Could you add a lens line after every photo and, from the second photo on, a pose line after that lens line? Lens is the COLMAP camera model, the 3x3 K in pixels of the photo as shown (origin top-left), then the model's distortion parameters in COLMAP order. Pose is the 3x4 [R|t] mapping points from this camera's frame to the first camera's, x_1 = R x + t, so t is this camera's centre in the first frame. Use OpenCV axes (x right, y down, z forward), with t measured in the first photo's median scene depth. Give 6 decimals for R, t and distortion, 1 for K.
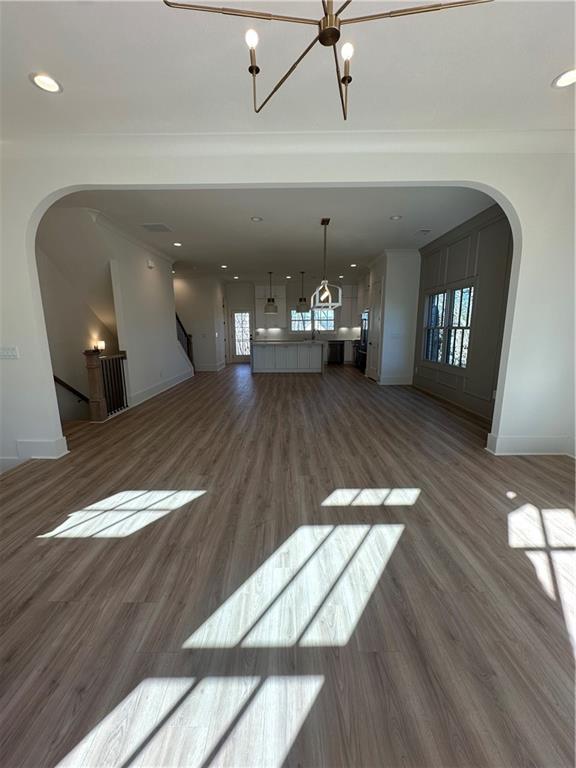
lens RADIAL K [[305.7, 0, 288.4], [0, 305.7, 384.4], [0, 0, 1]] dist [-0.000438, -0.000020]
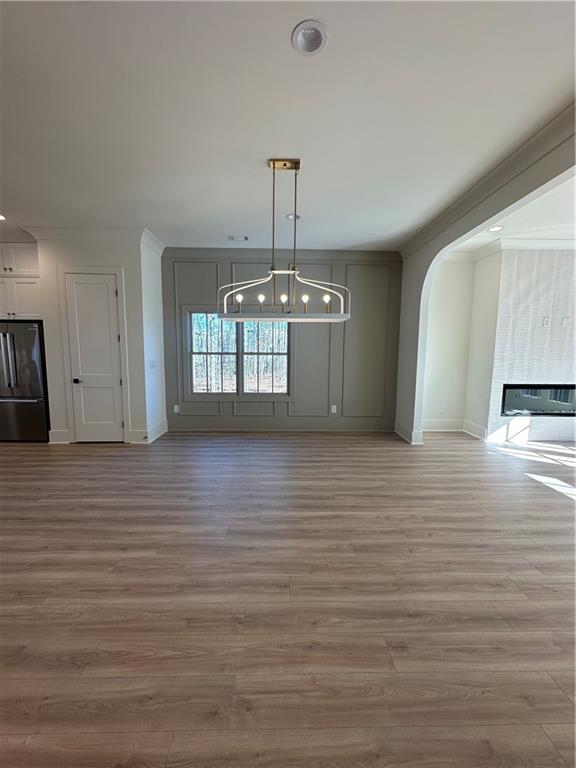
lens RADIAL K [[309.3, 0, 288.2], [0, 309.3, 384.6], [0, 0, 1]] dist [0.000947, 0.000066]
pose [[-0.025654, -0.097773, 0.994878, -0.550826], [0.174119, 0.979556, 0.100758, -0.228379], [-0.984390, 0.175812, -0.008106, 1.265567]]
